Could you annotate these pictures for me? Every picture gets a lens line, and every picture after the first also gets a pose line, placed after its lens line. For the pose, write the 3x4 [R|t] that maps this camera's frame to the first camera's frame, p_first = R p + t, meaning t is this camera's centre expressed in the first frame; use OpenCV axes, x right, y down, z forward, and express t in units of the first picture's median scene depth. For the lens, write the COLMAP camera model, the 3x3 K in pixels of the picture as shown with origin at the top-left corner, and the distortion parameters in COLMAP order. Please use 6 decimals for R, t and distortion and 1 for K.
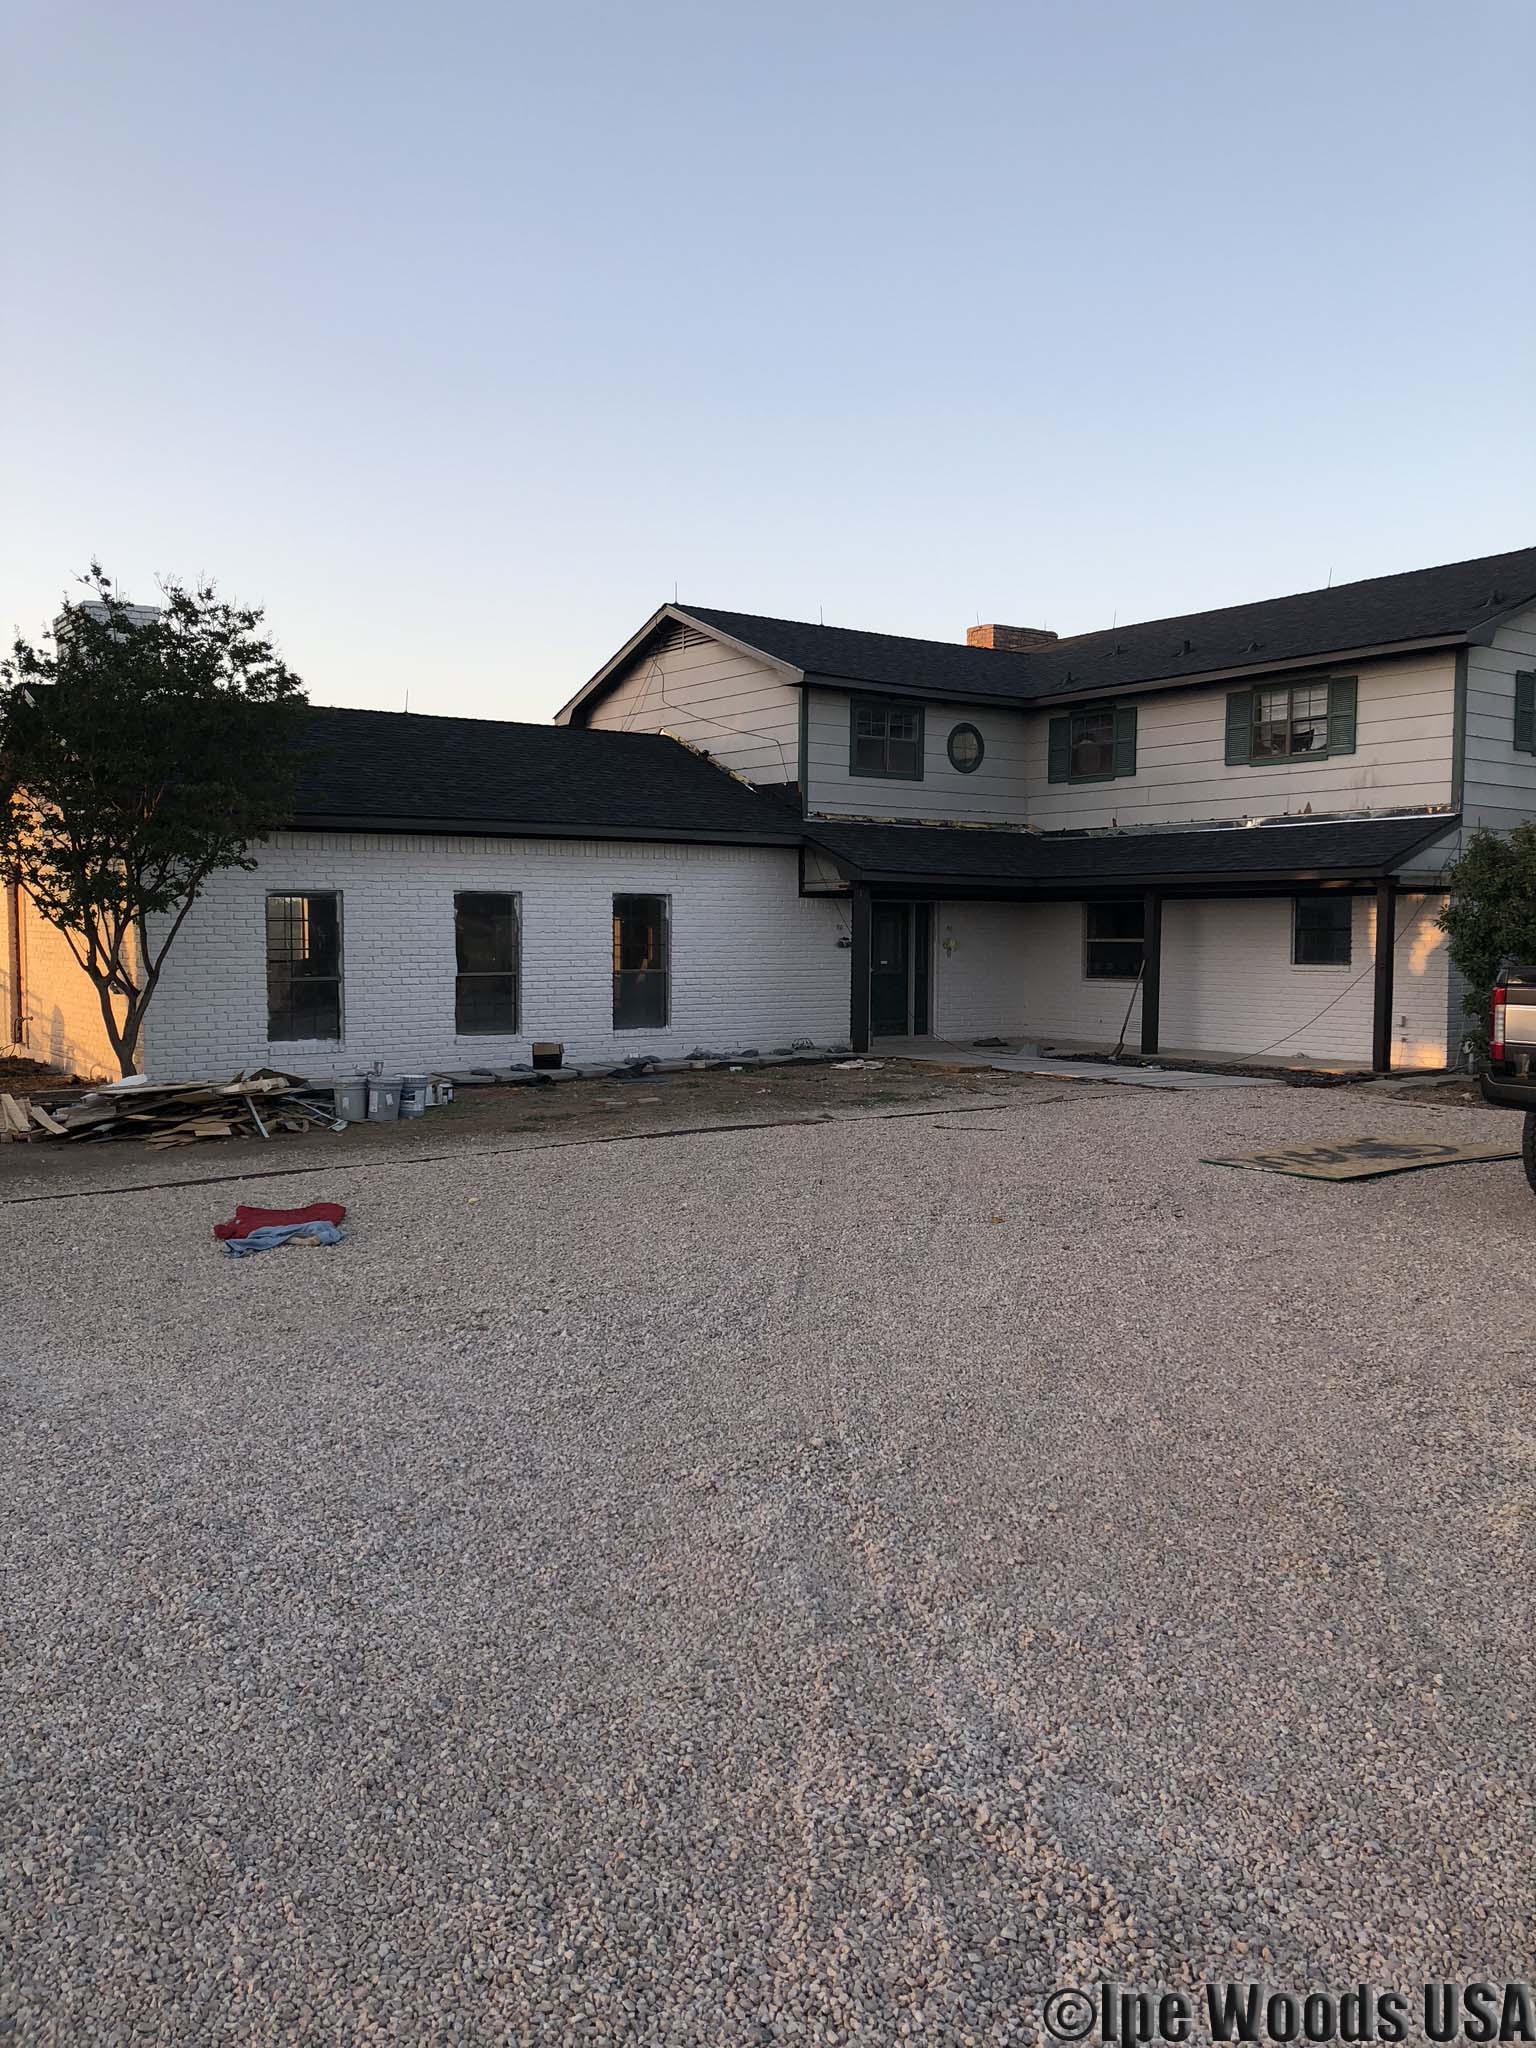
lens RADIAL K [[1639.2, 0, 752.7], [0, 1639.2, 1017.2], [0, 0, 1]] dist [0.039219, -0.003307]
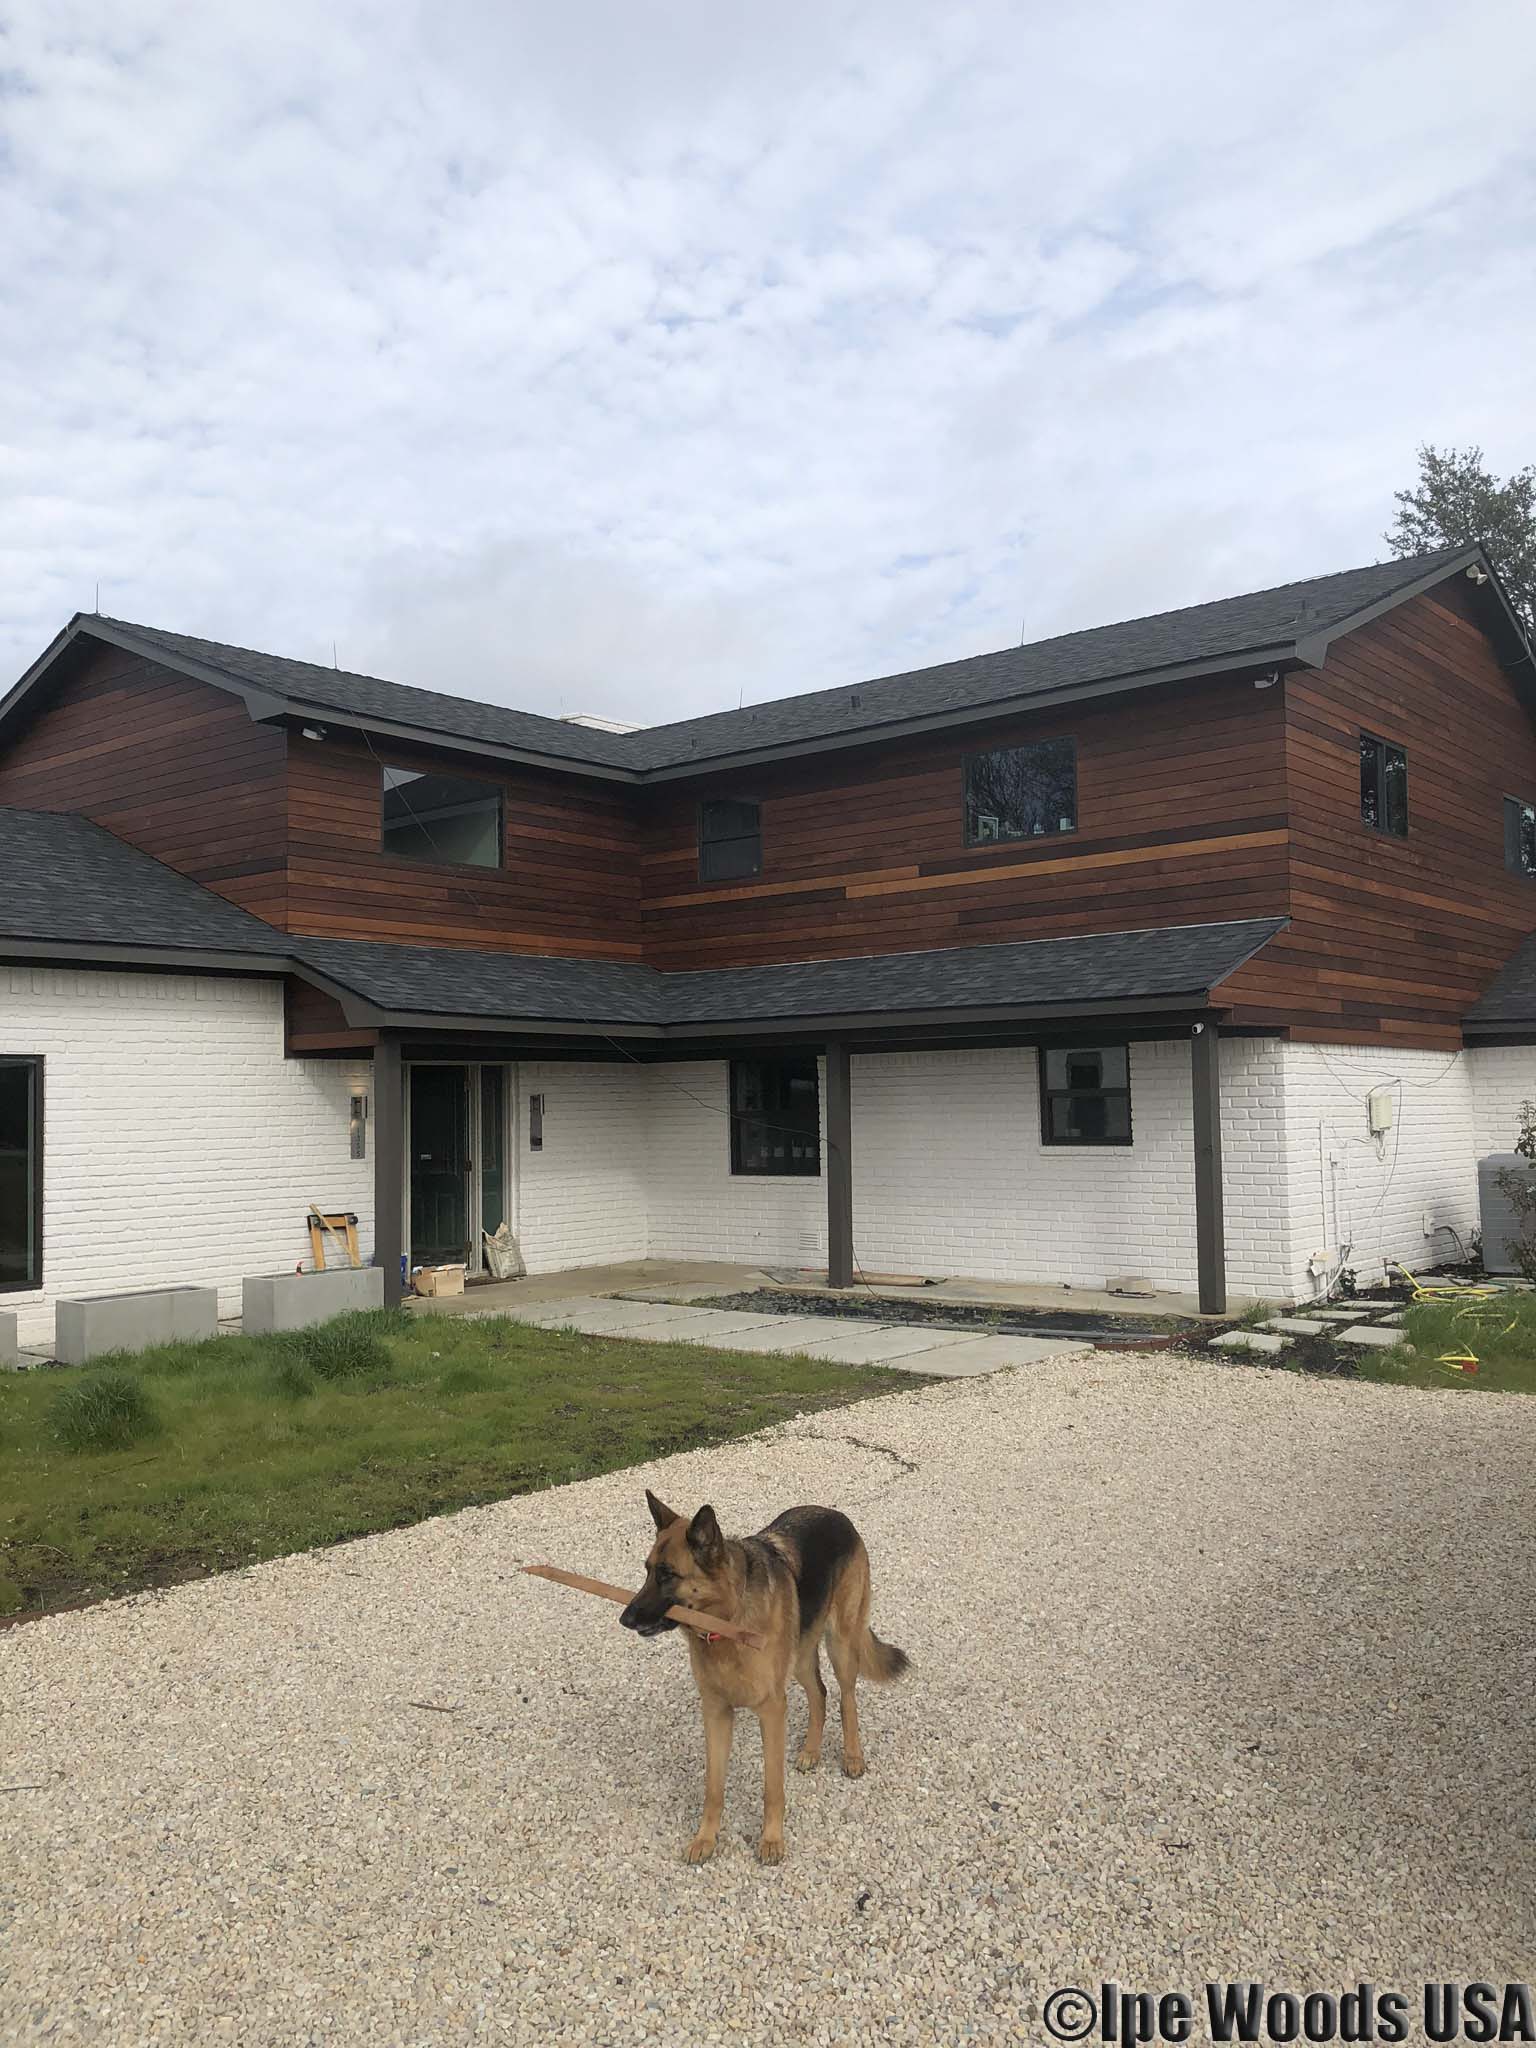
lens RADIAL K [[1639.2, 0, 781.5], [0, 1639.2, 1022.1], [0, 0, 1]] dist [0.039219, -0.003307]
pose [[0.964288, -0.008920, 0.264705, 0.052681], [0.036571, 0.994344, -0.099716, -0.021938], [-0.262318, 0.105836, 0.959160, 0.425810]]
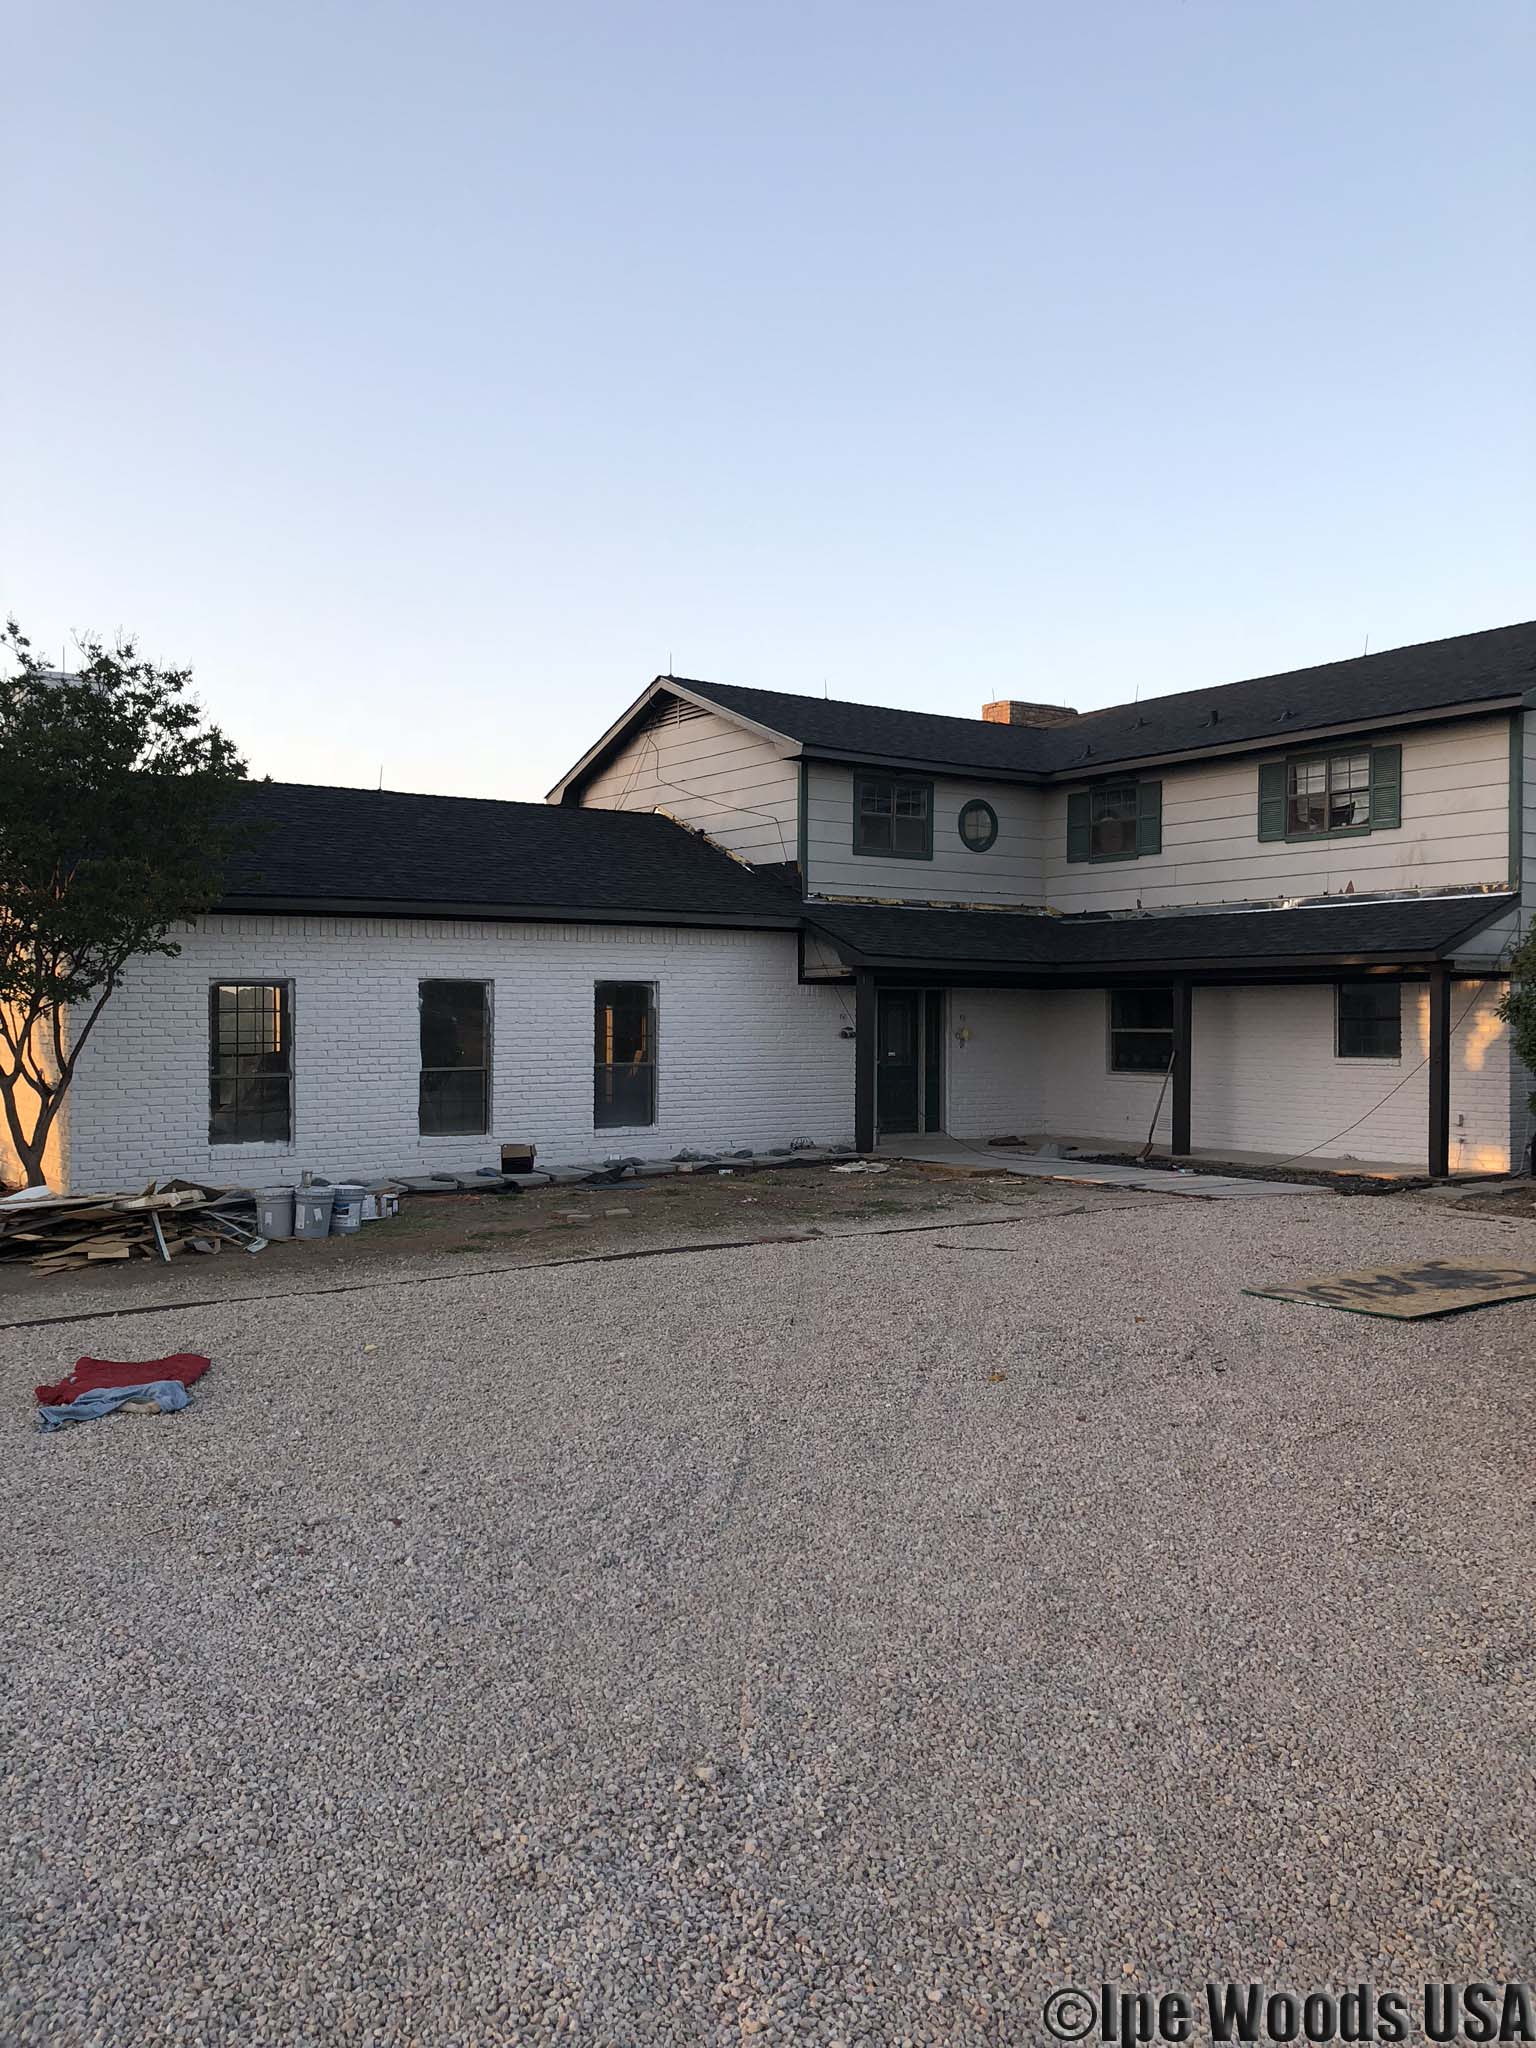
lens RADIAL K [[1639.2, 0, 759.4], [0, 1639.2, 1011.4], [0, 0, 1]] dist [0.039219, -0.003307]
pose [[0.999906, -0.001589, -0.013588, 0.022390], [0.000810, 0.998369, -0.057085, -0.006363], [0.013656, 0.057069, 0.998277, 0.091223]]
